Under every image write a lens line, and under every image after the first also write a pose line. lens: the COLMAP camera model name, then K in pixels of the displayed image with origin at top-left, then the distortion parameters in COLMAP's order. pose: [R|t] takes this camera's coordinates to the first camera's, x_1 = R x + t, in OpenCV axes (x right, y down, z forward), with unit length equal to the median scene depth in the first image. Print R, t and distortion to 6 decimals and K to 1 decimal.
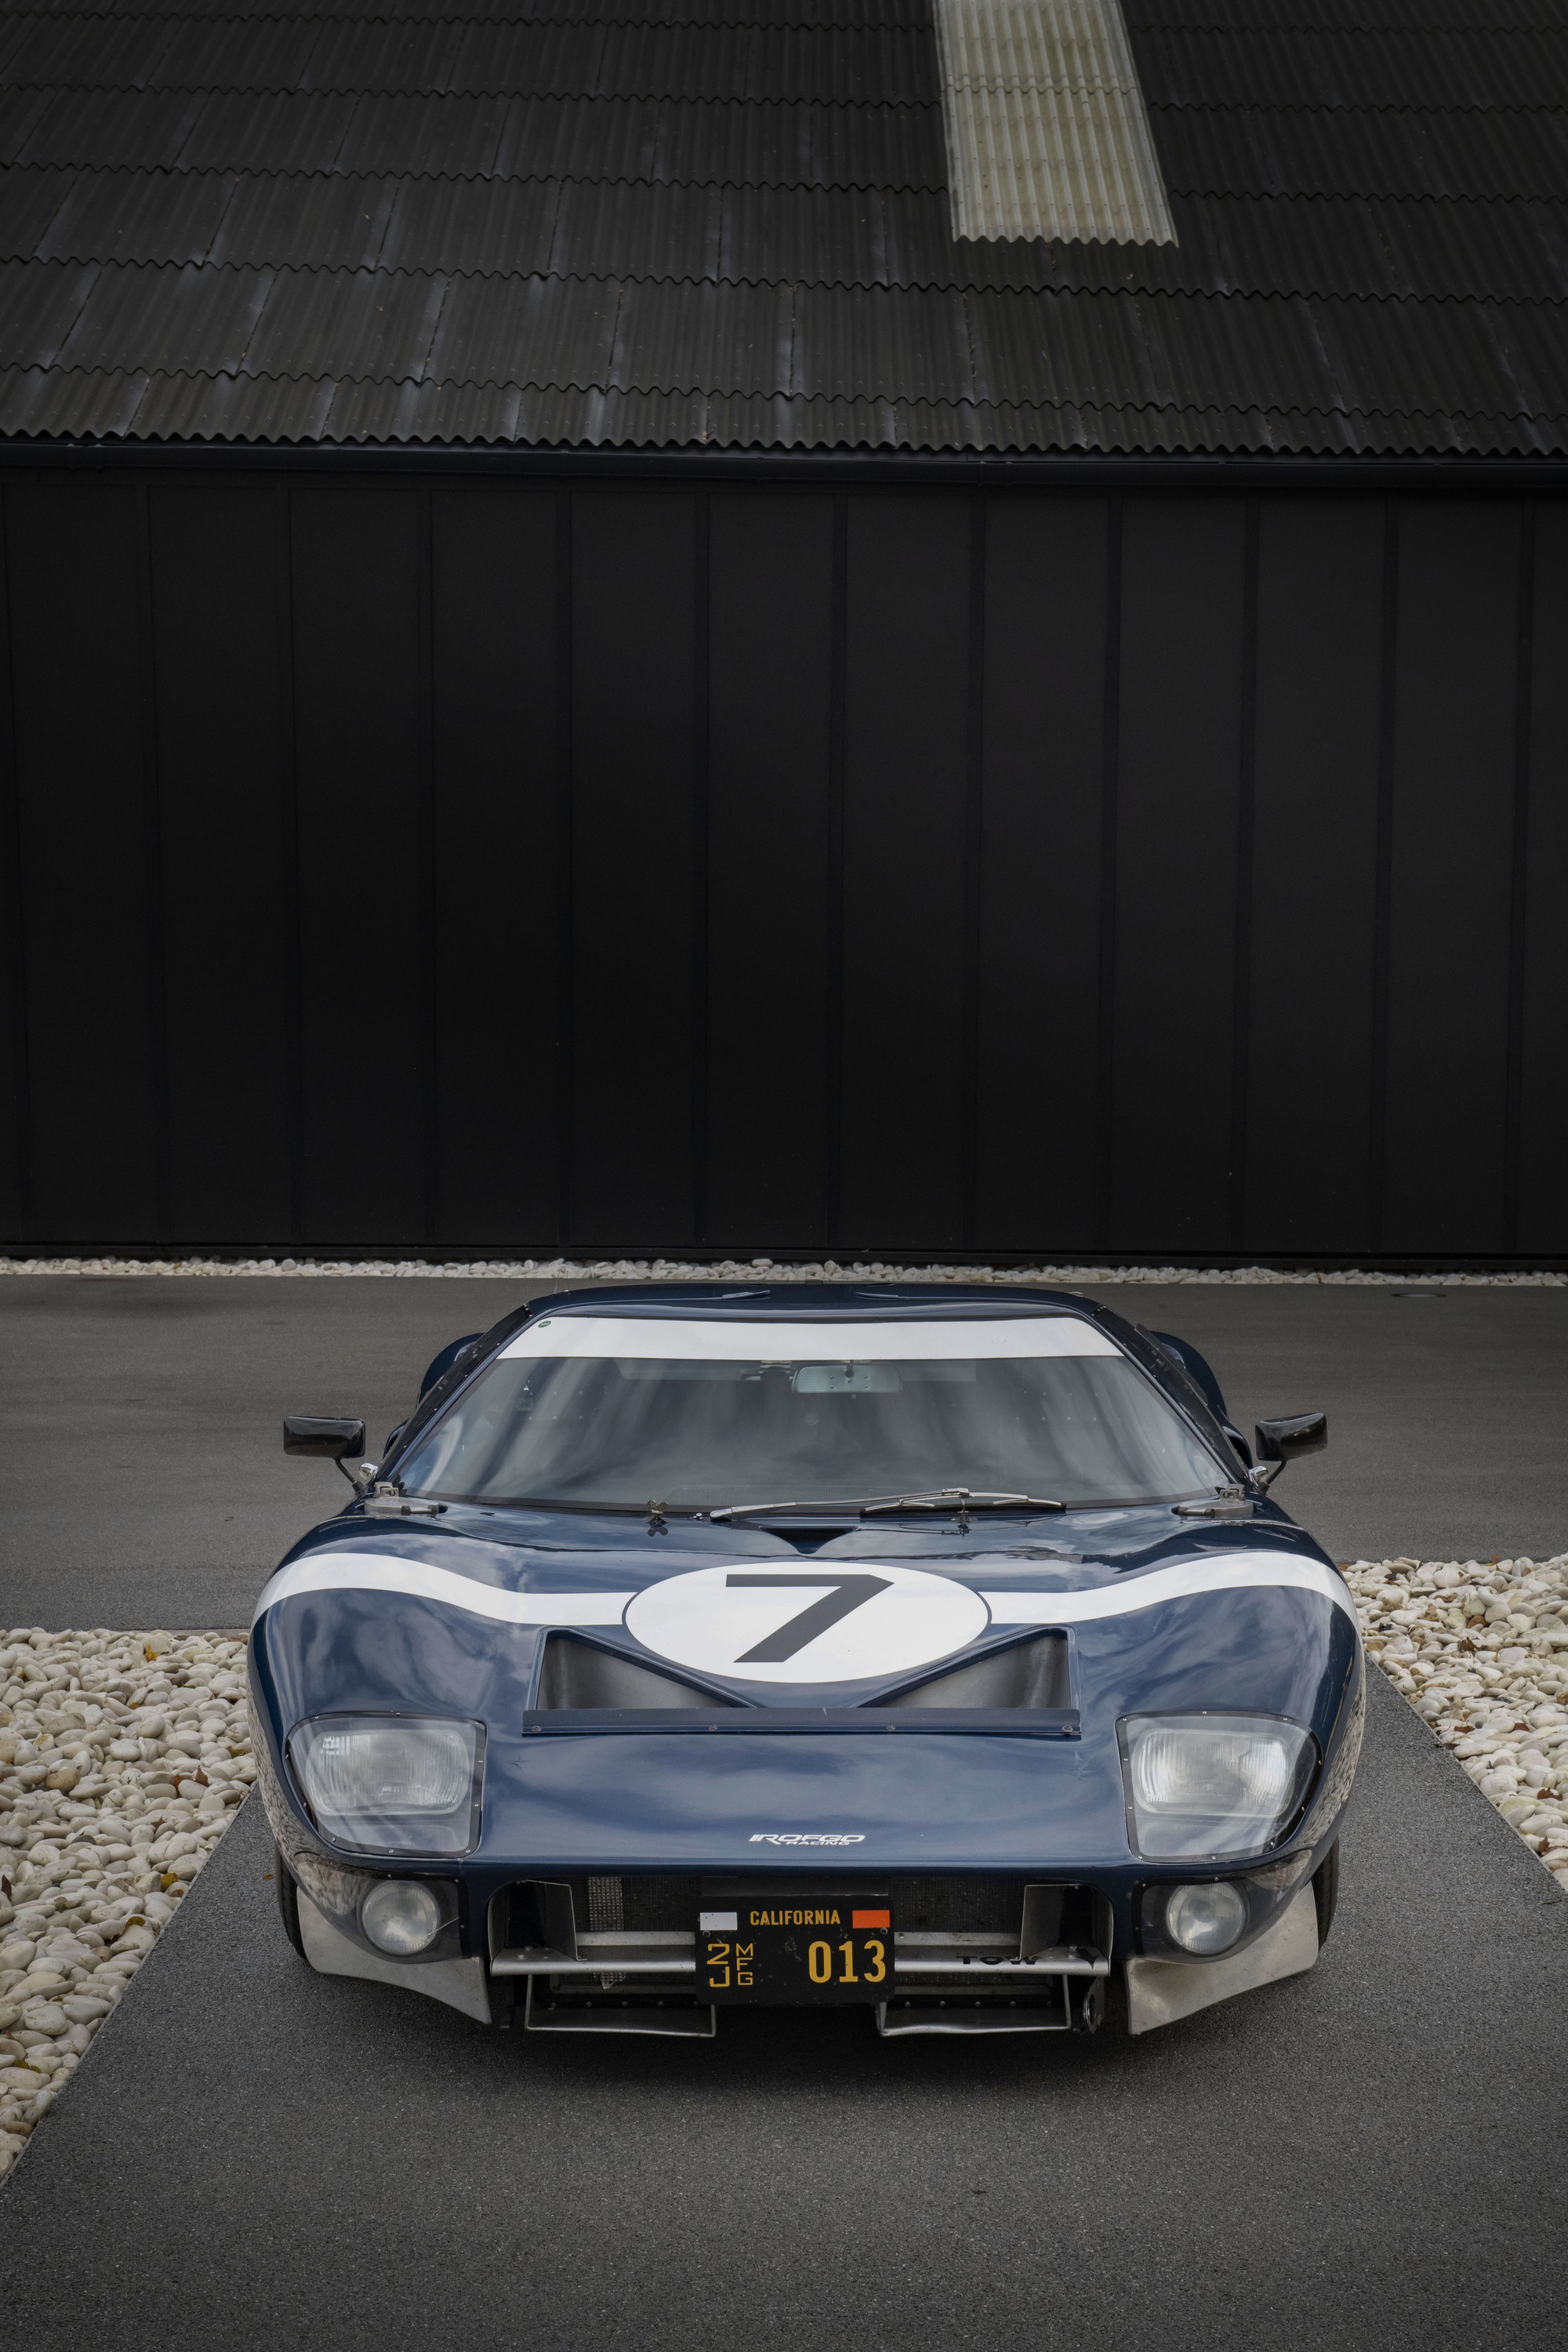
lens RADIAL K [[4497.3, 0, 720.4], [0, 4497.3, 1232.8], [0, 0, 1]] dist [0.140120, 0.000000]
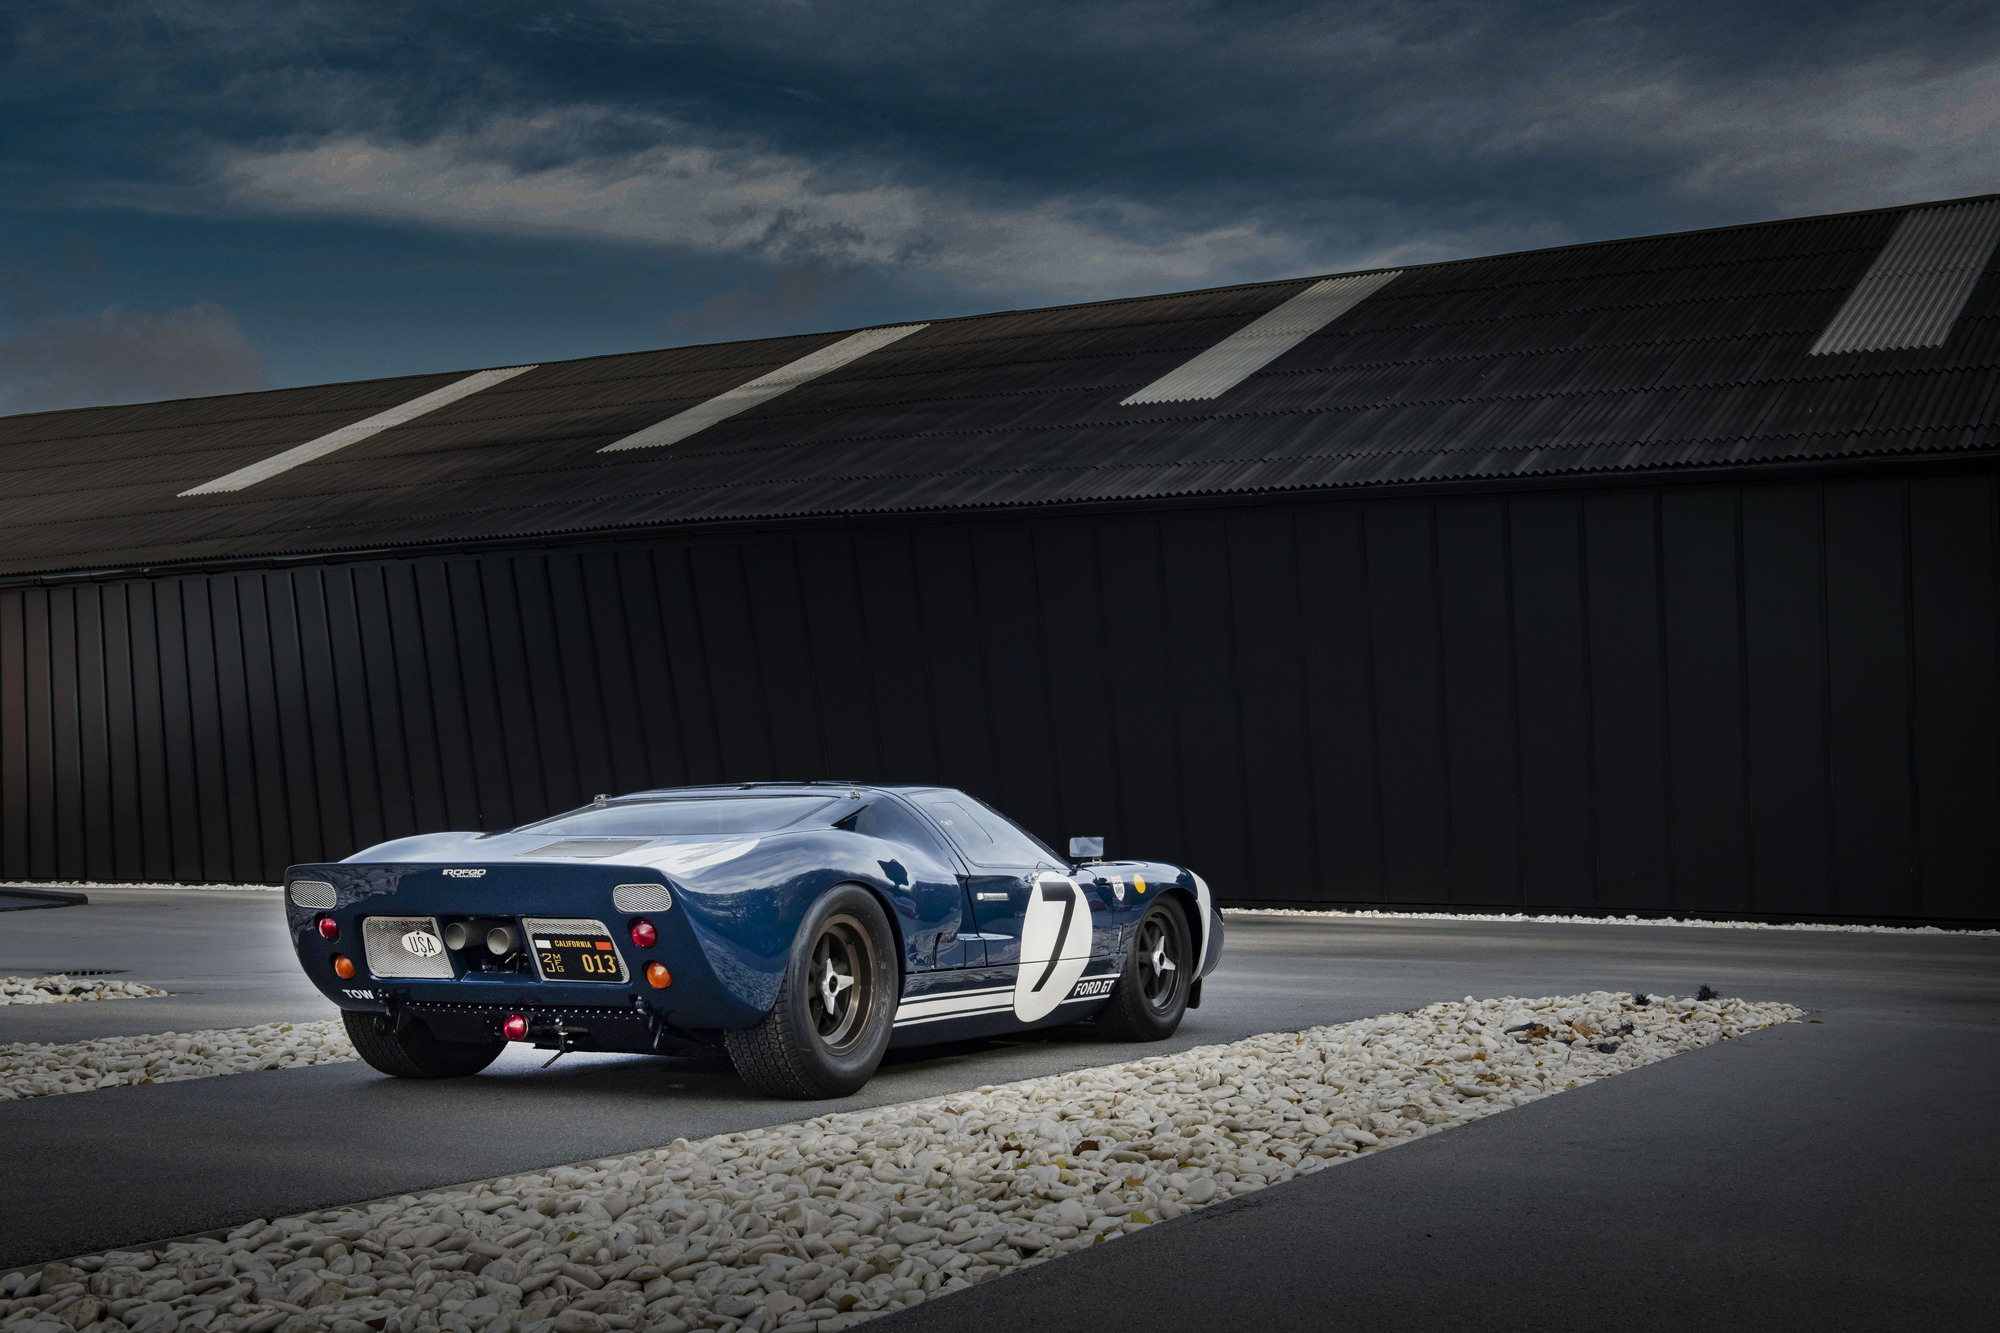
lens RADIAL K [[2493.2, 0, 1007.0], [0, 2493.2, 658.6], [0, 0, 1]] dist [0.105331, 0.000000]
pose [[0.879197, -0.035071, -0.475166, 0.465582], [-0.032677, 0.990501, -0.133568, 0.080175], [0.475337, 0.132960, 0.869699, -0.002064]]
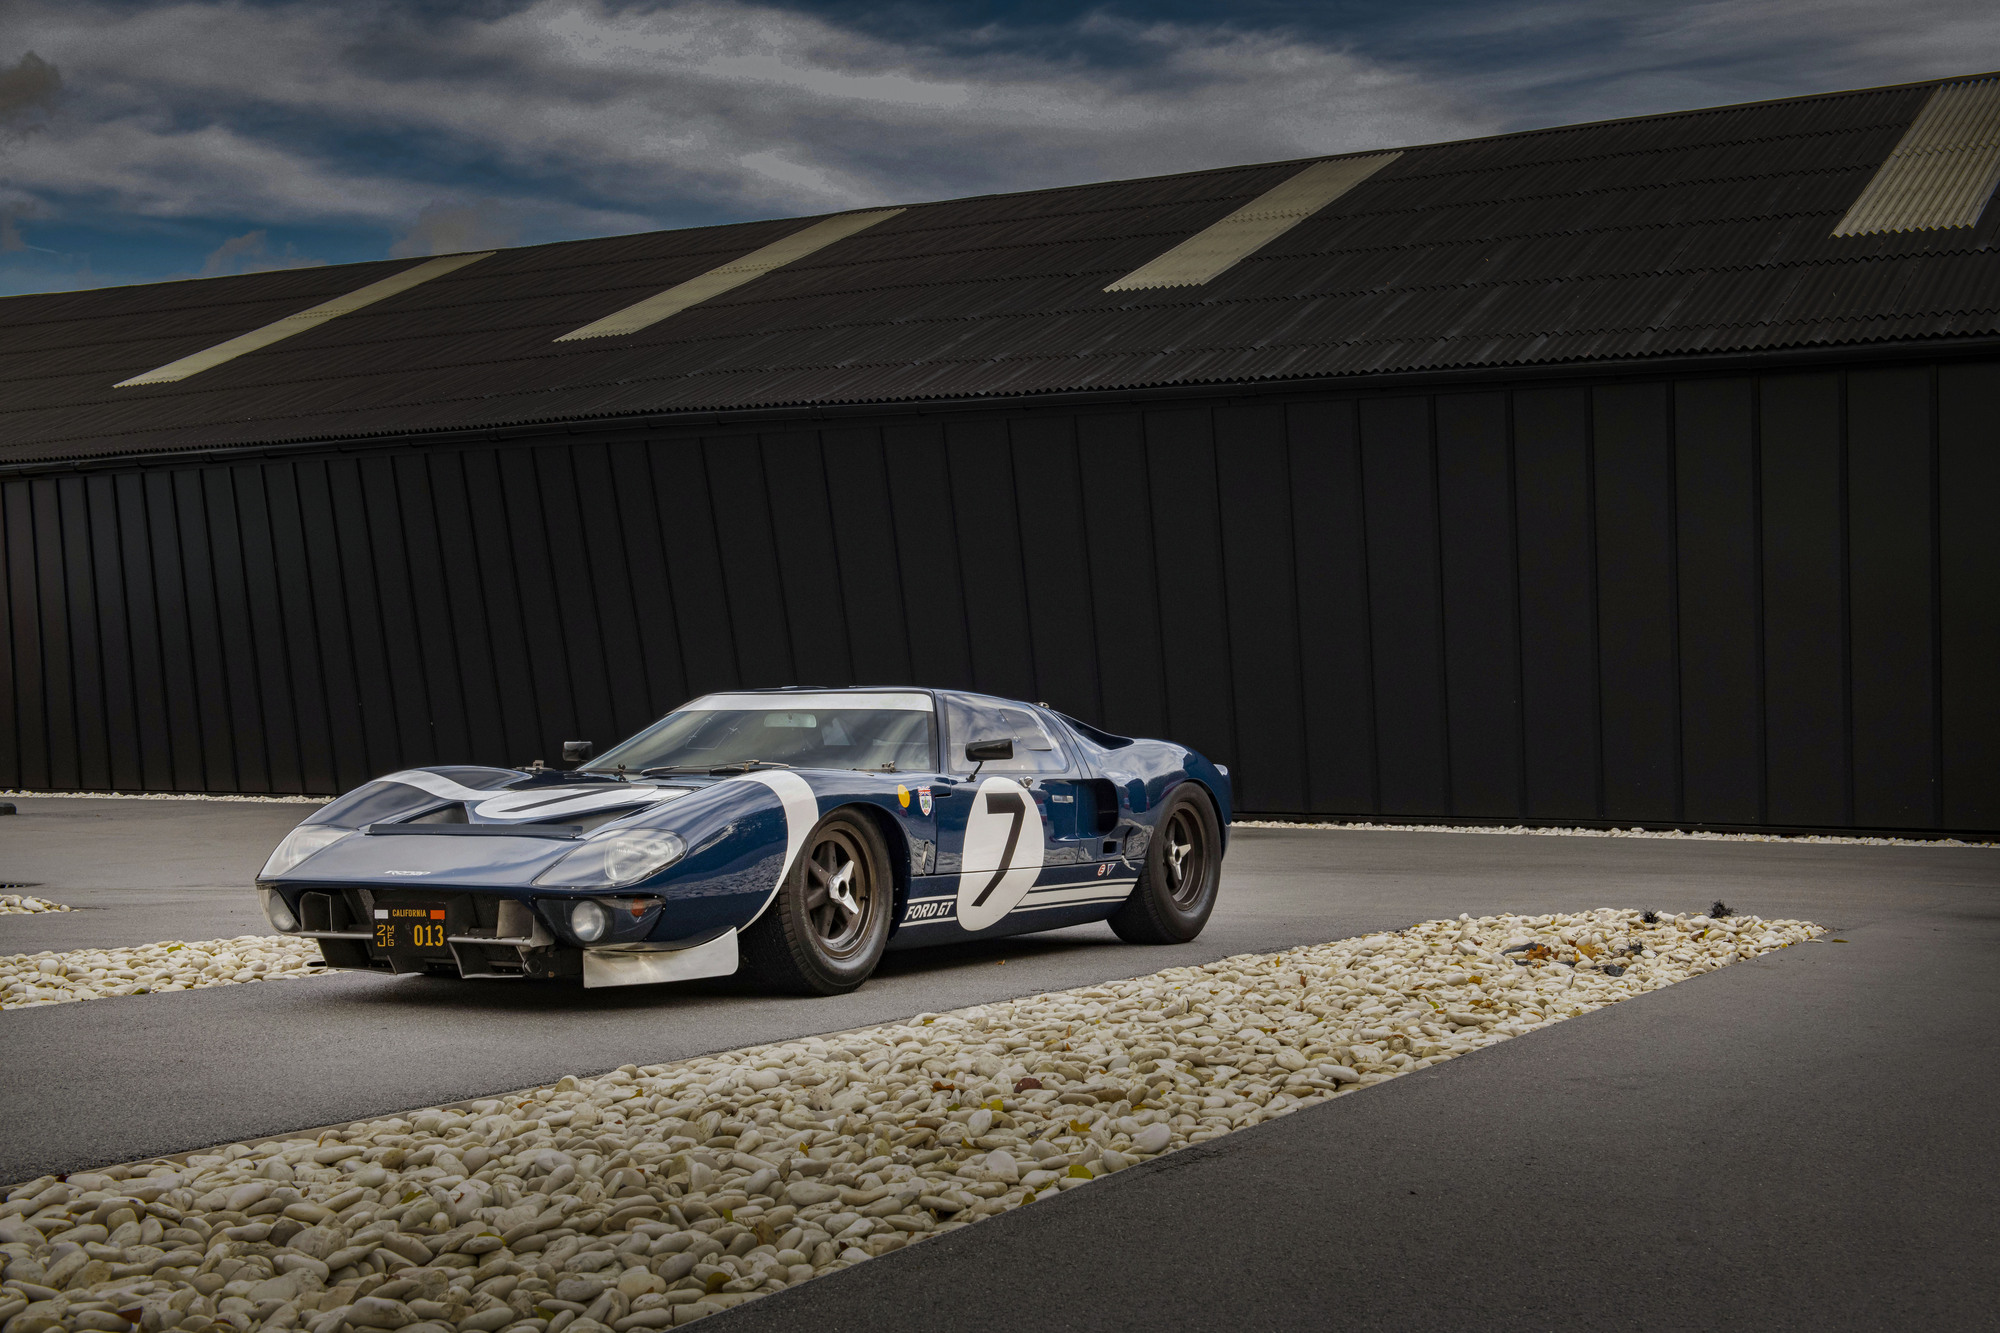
lens RADIAL K [[2547.2, 0, 1008.7], [0, 2547.2, 668.9], [0, 0, 1]] dist [0.111527, 0.000000]
pose [[0.881275, -0.014950, -0.472367, 0.447983], [-0.033663, 0.994975, -0.094293, 0.078871], [0.471403, 0.099000, 0.876343, 0.054164]]
